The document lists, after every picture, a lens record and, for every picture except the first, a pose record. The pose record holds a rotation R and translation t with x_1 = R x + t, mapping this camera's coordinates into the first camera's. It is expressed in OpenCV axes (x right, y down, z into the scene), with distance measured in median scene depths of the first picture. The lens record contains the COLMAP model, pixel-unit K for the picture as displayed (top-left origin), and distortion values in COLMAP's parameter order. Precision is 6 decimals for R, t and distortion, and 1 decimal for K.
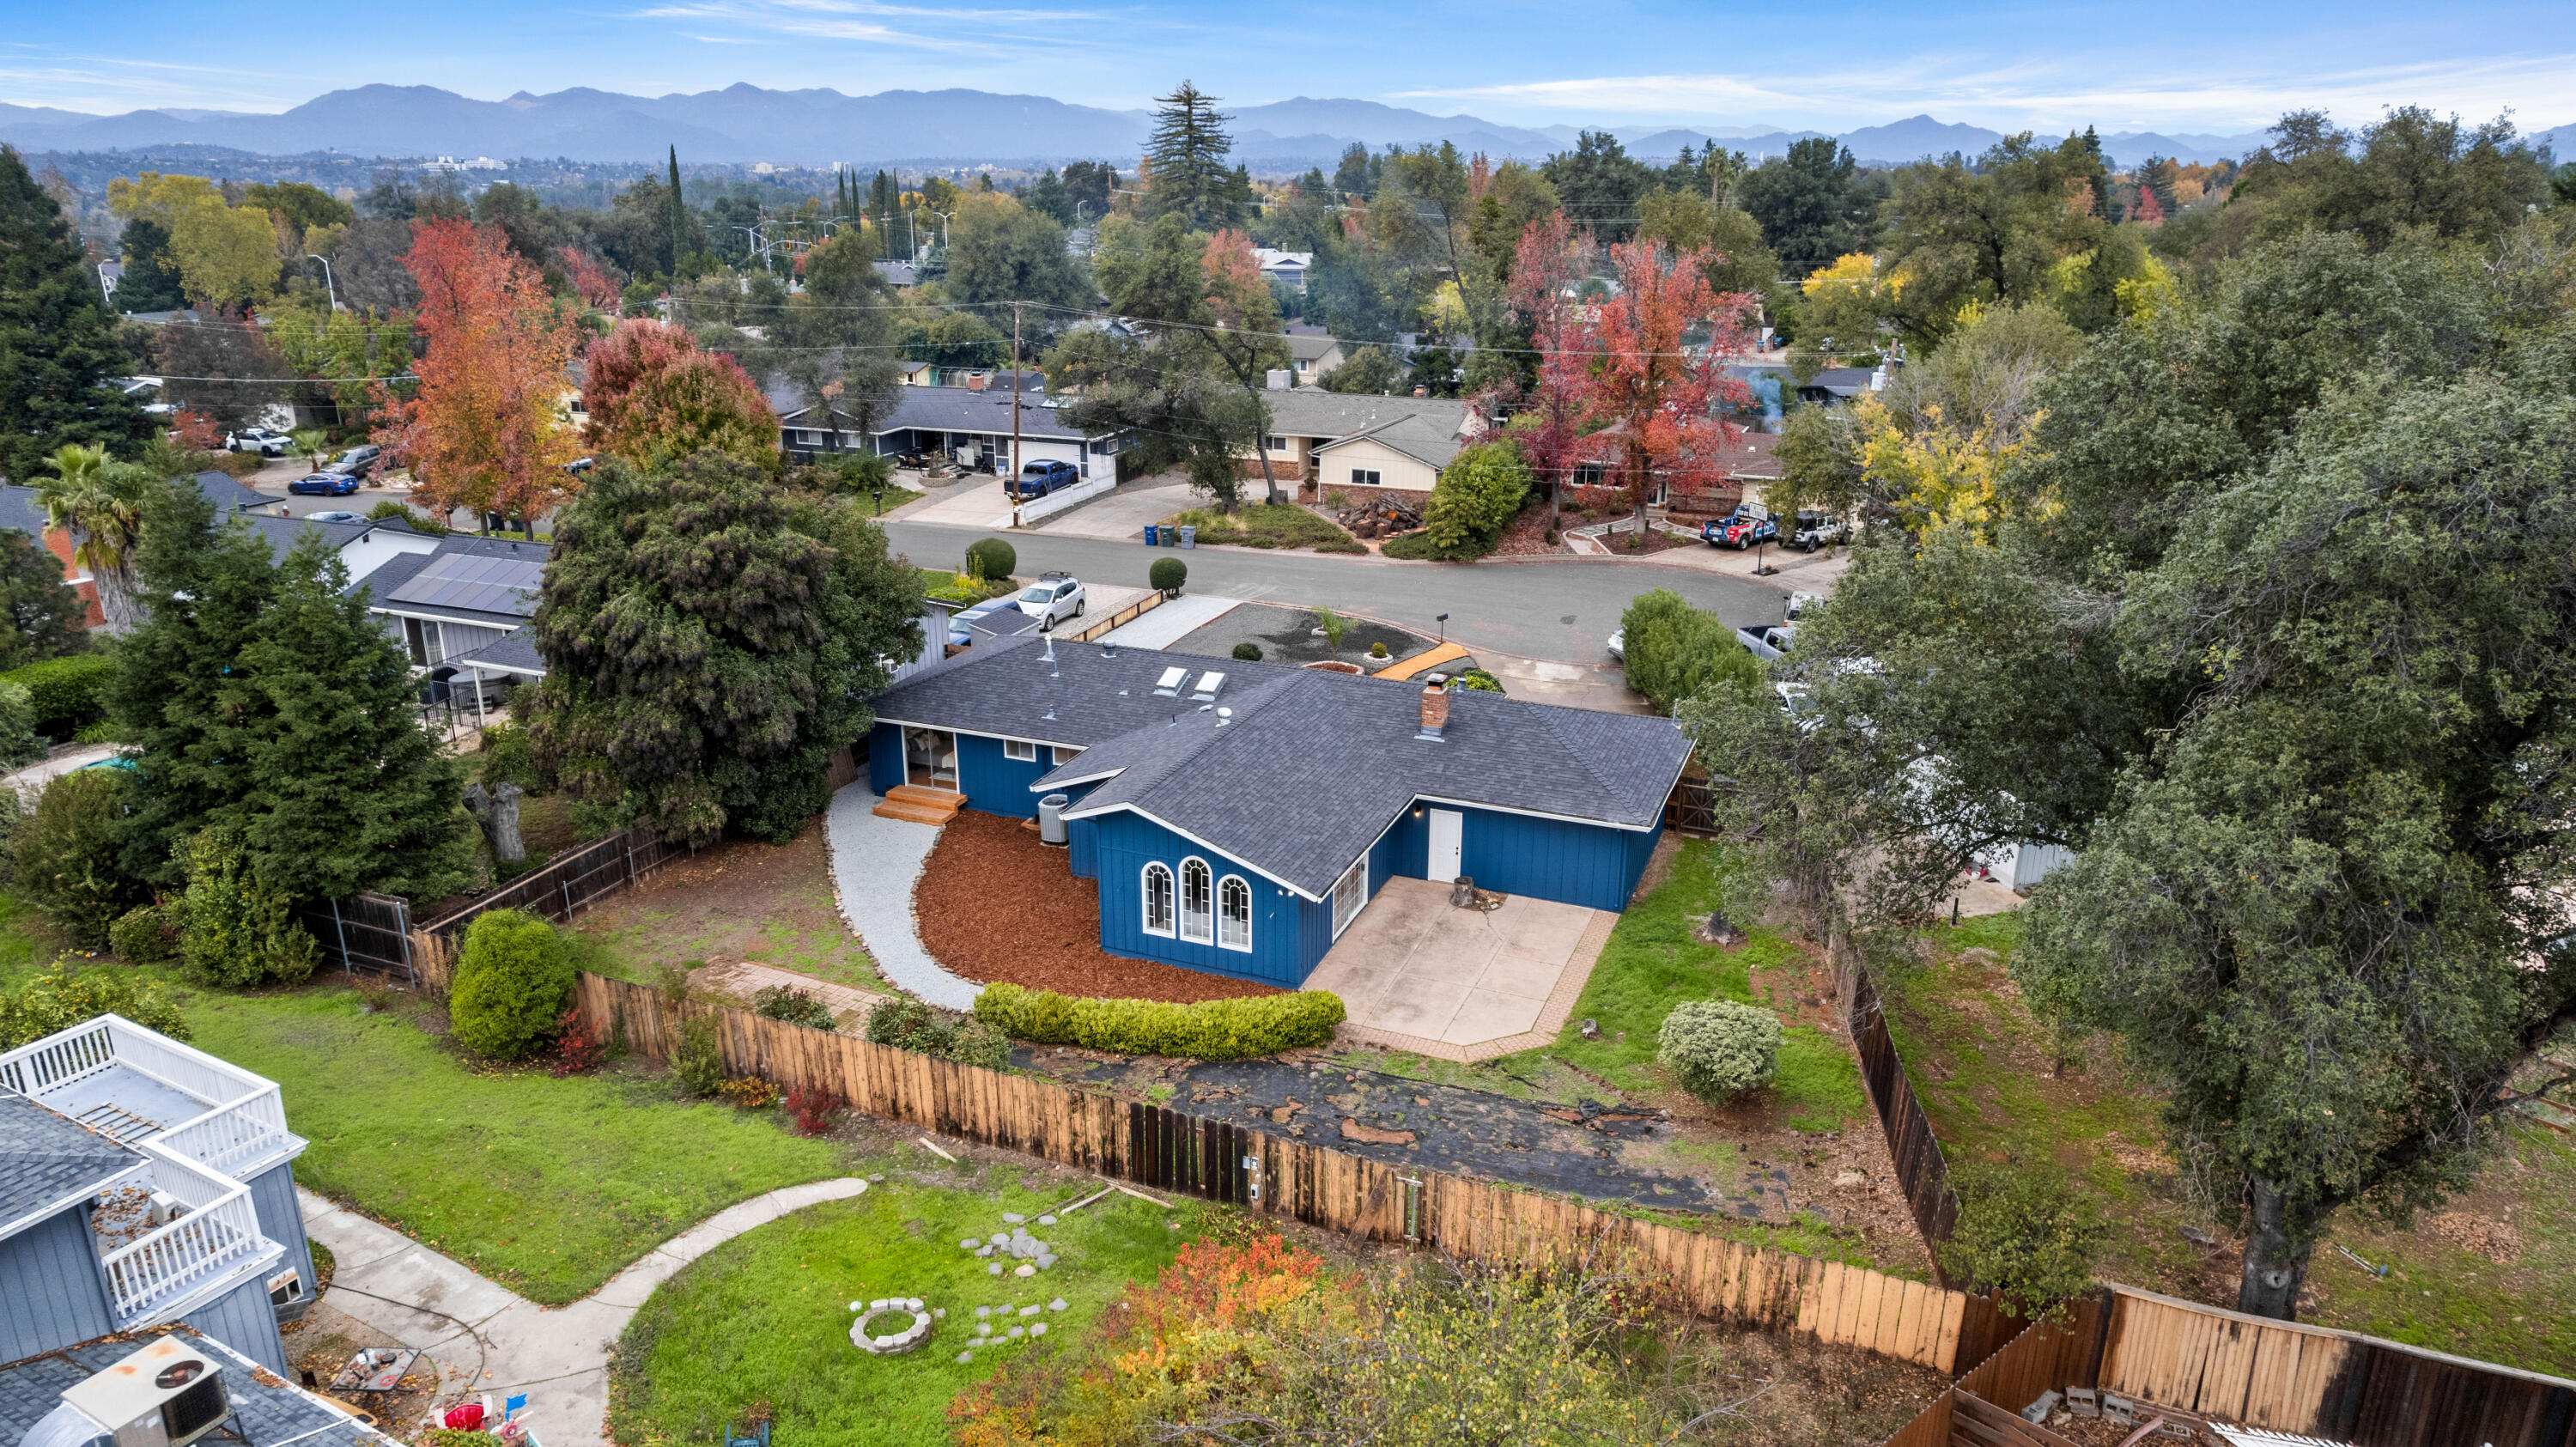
lens RADIAL K [[1679.3, 0, 1288.0], [0, 1679.3, 723.5], [0, 0, 1]] dist [-0.000116, -0.000017]
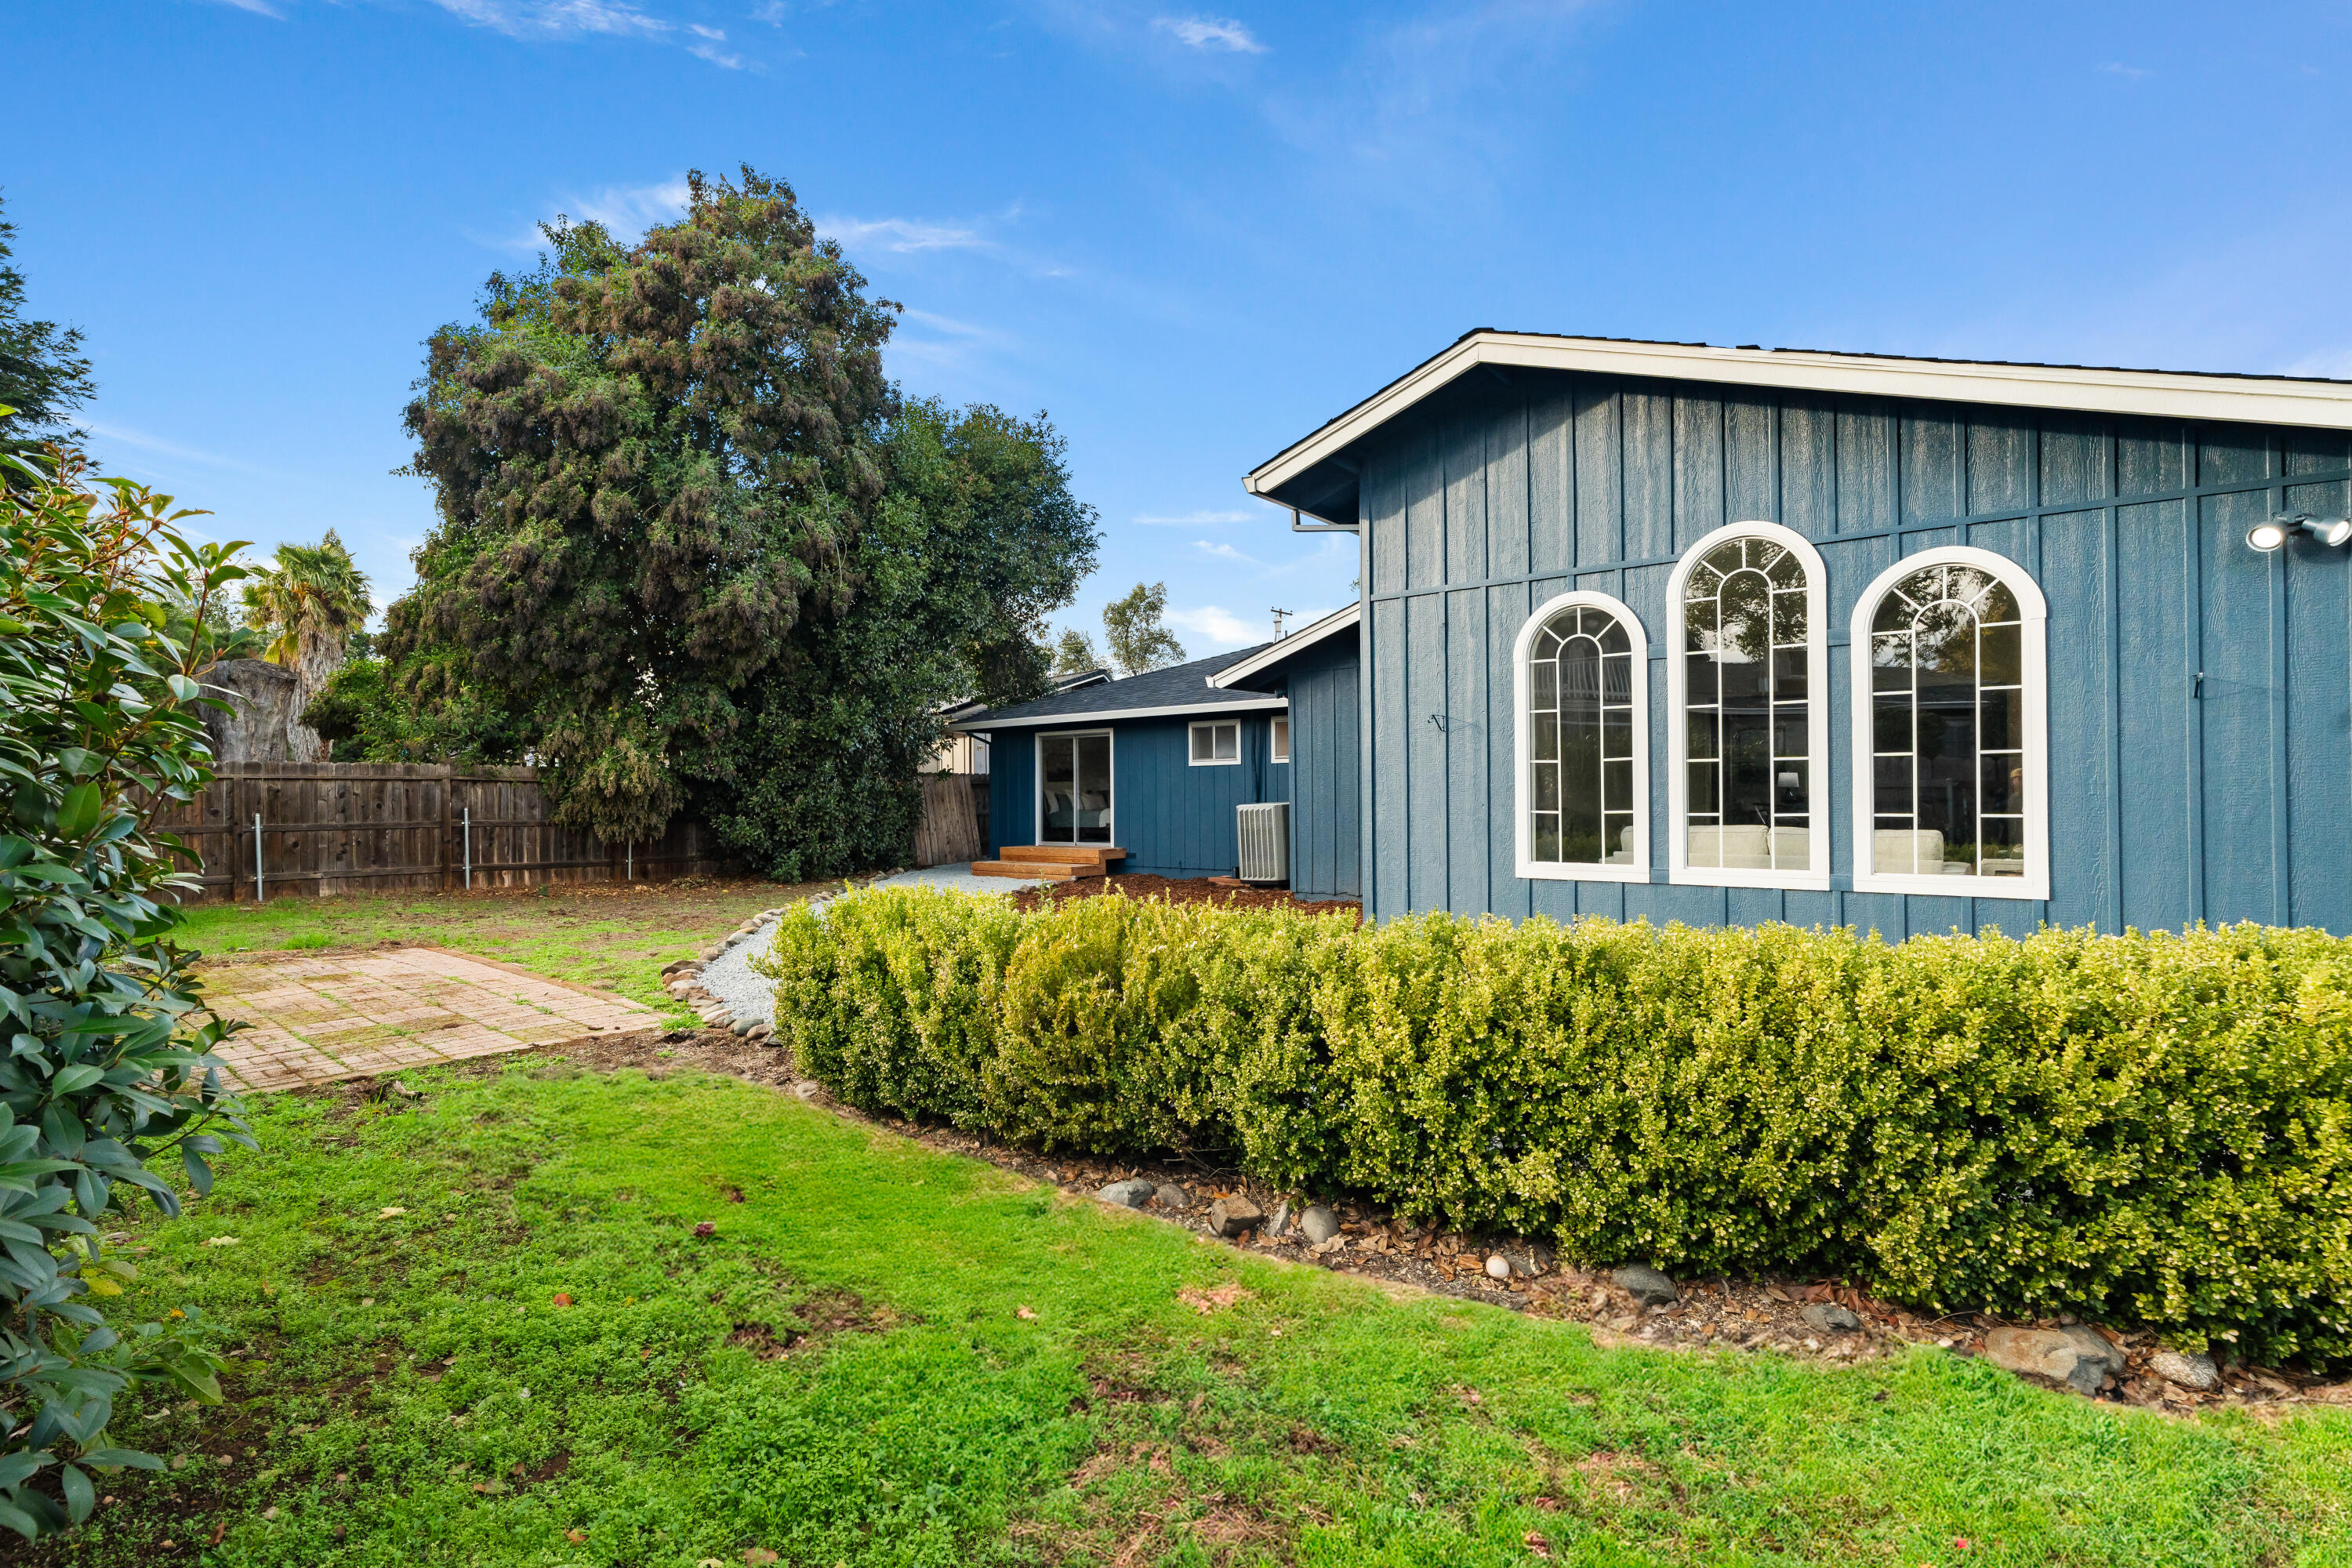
lens RADIAL K [[1044.3, 0, 1176.0], [0, 1044.3, 784.0], [0, 0, 1]] dist [-0.002126, 0.000122]
pose [[0.961823, -0.026195, -0.272414, -0.088855], [-0.070378, 0.938255, -0.338710, 0.165634], [0.264466, 0.344951, 0.900592, 0.779973]]
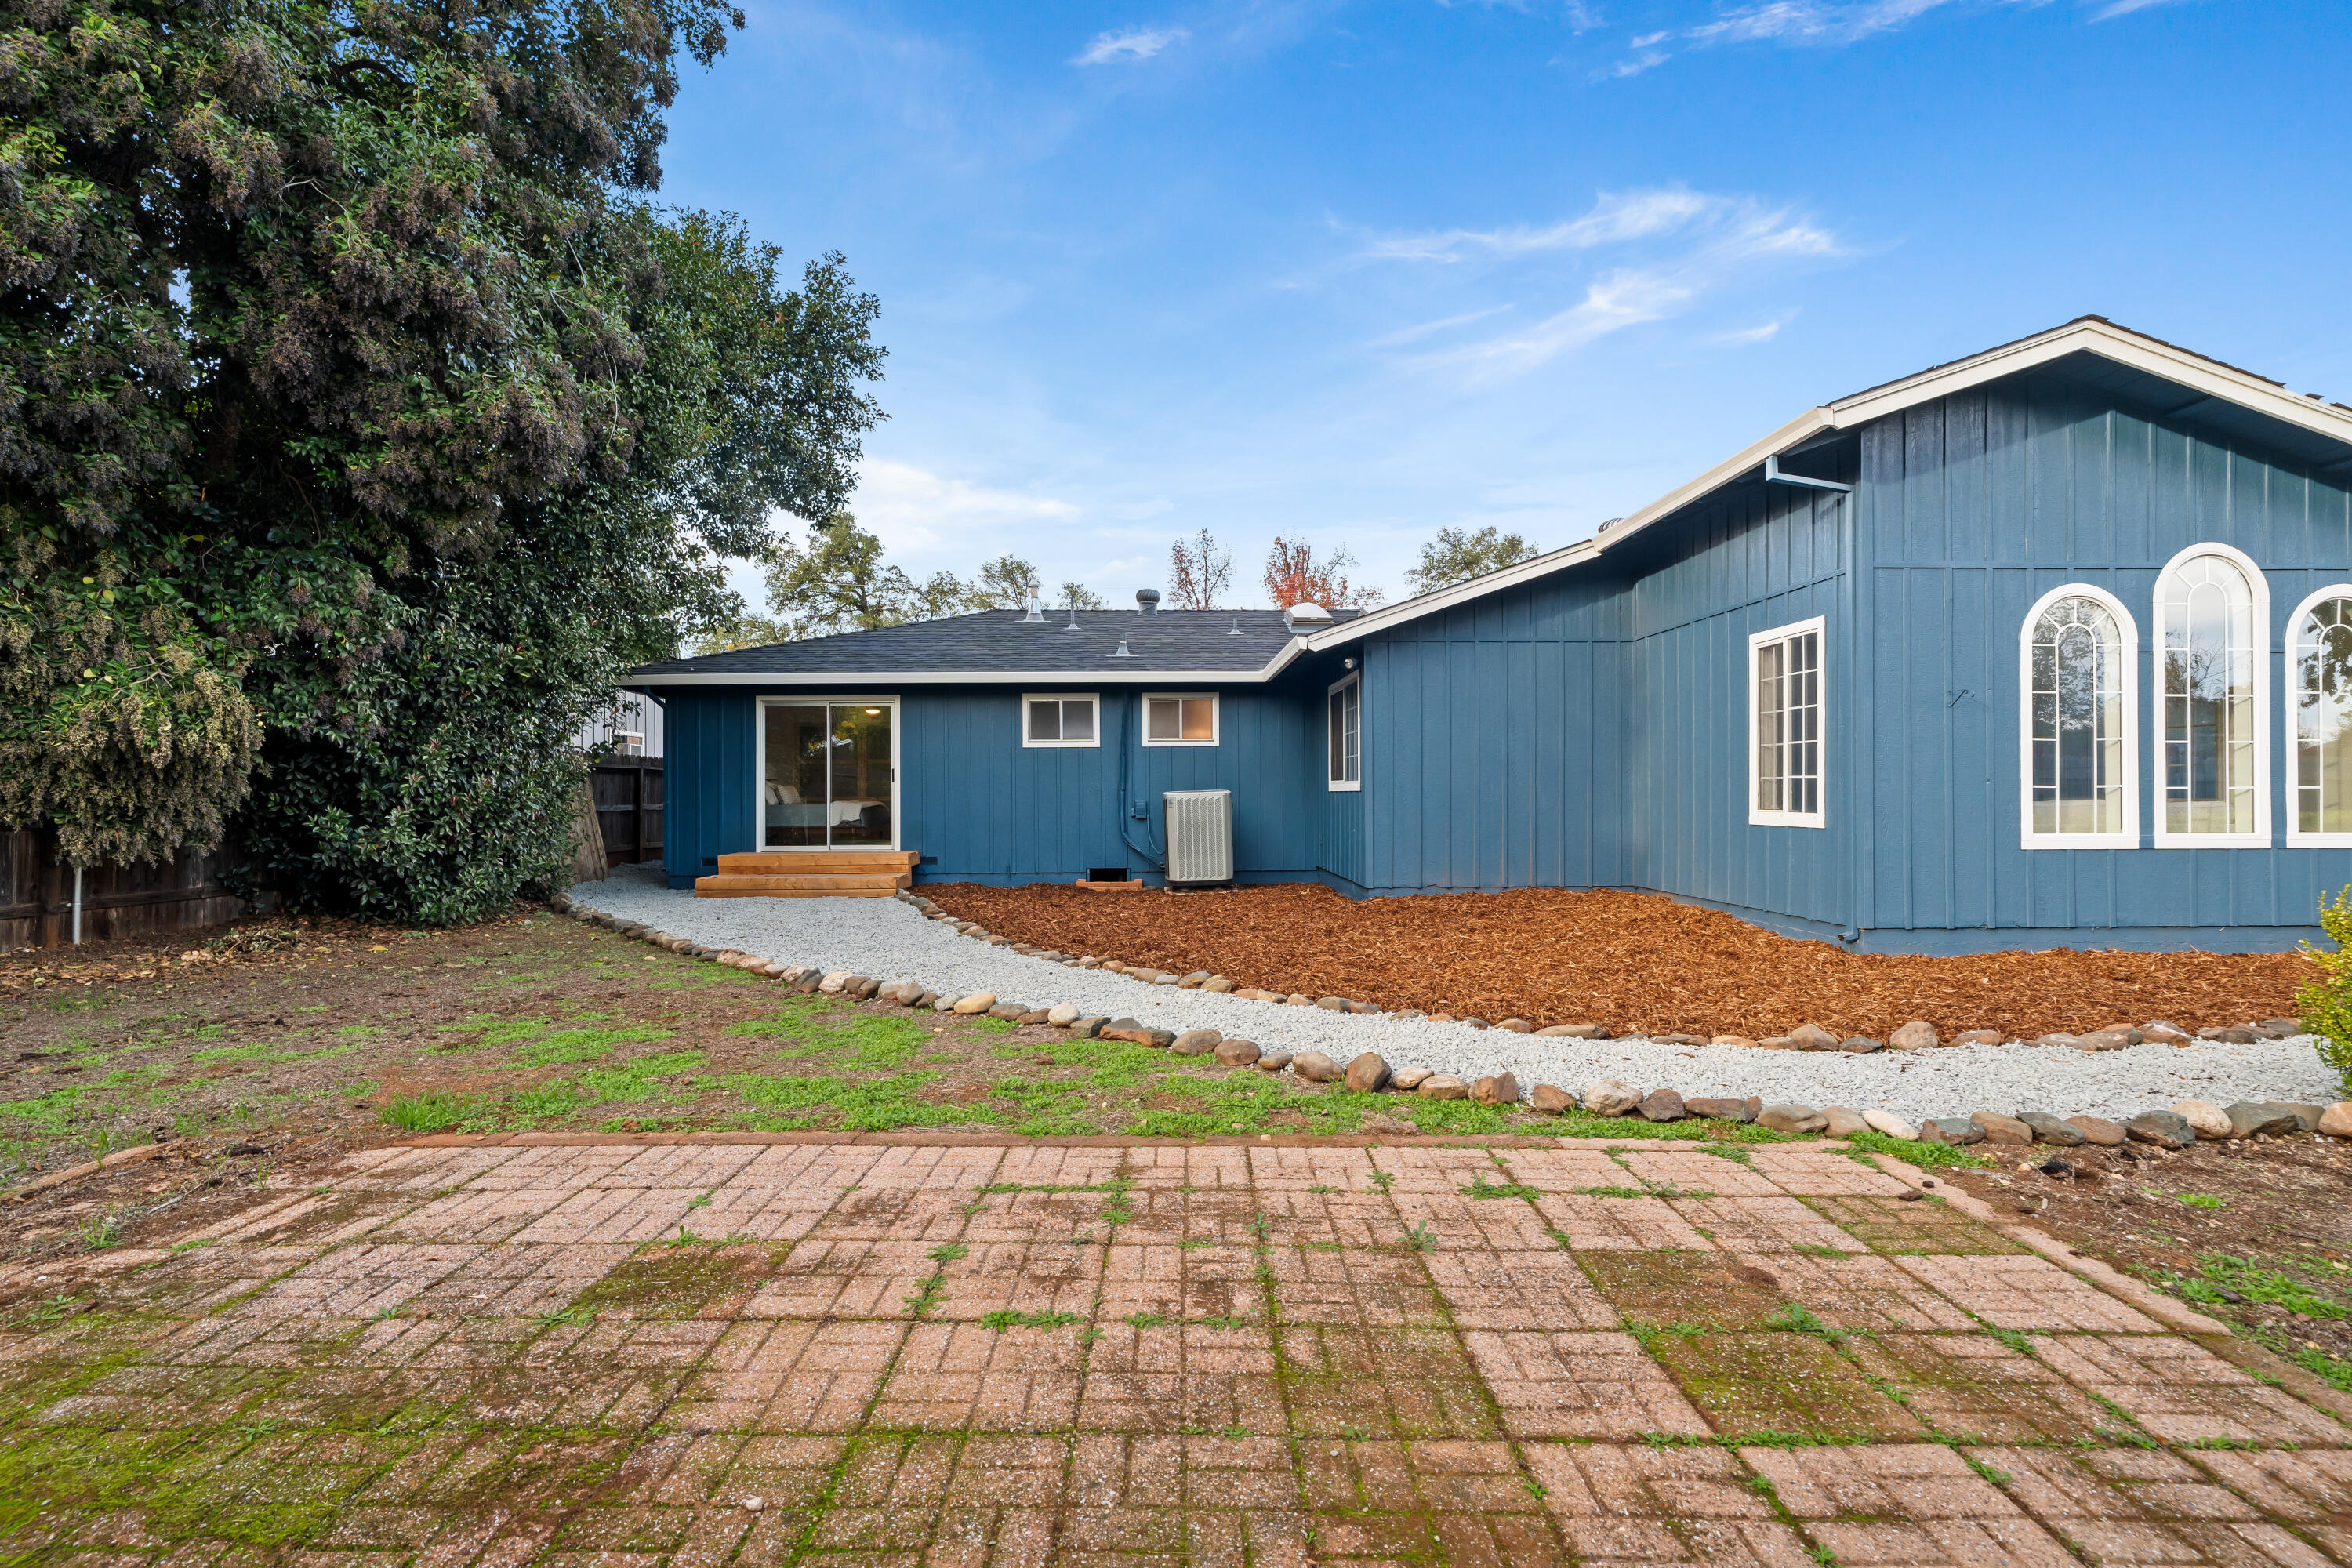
lens RADIAL K [[1044.3, 0, 1176.0], [0, 1044.3, 784.0], [0, 0, 1]] dist [-0.002126, 0.000122]
pose [[0.918764, -0.015595, 0.394499, -0.277523], [0.151101, 0.937032, -0.314864, 0.143366], [-0.364748, 0.348895, 0.863268, 0.845640]]
